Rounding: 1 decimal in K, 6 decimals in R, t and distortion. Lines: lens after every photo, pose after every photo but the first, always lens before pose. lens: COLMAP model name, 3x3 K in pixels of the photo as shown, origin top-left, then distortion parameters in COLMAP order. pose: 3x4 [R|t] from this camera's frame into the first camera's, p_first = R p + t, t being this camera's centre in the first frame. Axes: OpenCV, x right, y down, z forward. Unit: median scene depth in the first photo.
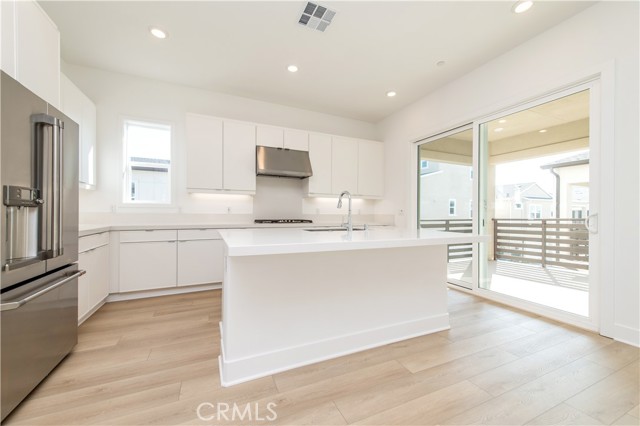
lens RADIAL K [[248.8, 0, 321.2], [0, 248.8, 213.5], [0, 0, 1]] dist [0.007779, -0.000139]
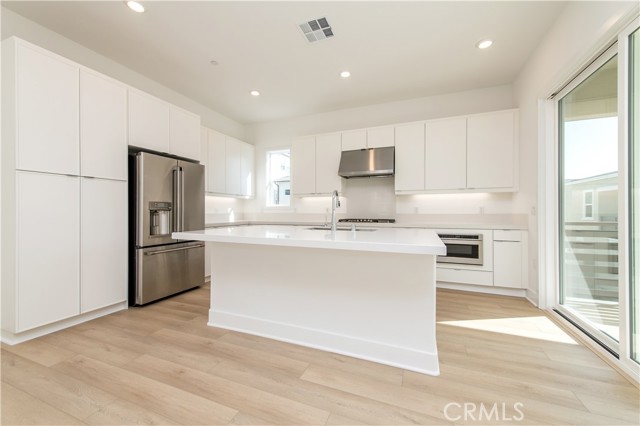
lens RADIAL K [[253.3, 0, 321.9], [0, 253.3, 211.4], [0, 0, 1]] dist [0.008690, -0.000307]
pose [[0.691883, -0.009779, -0.721944, 0.485451], [0.003986, 0.999945, -0.009724, 0.002786], [0.721999, 0.003850, 0.691884, 0.163287]]
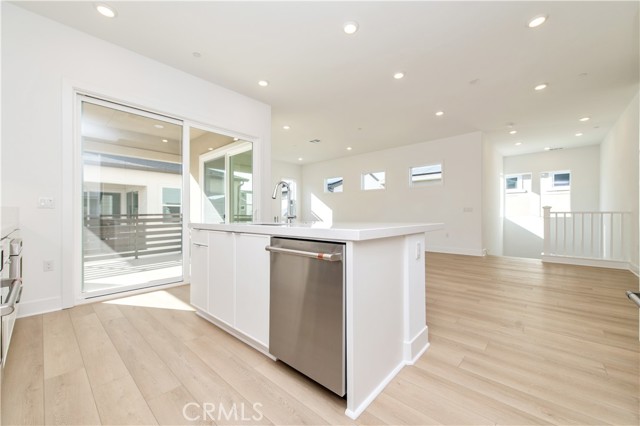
lens RADIAL K [[253.3, 0, 321.9], [0, 253.3, 211.4], [0, 0, 1]] dist [0.008690, -0.000307]
pose [[-0.402321, 0.006502, 0.915476, -0.512791], [0.001636, 0.999978, -0.006384, 0.019710], [-0.915497, -0.001071, -0.402322, 0.766974]]
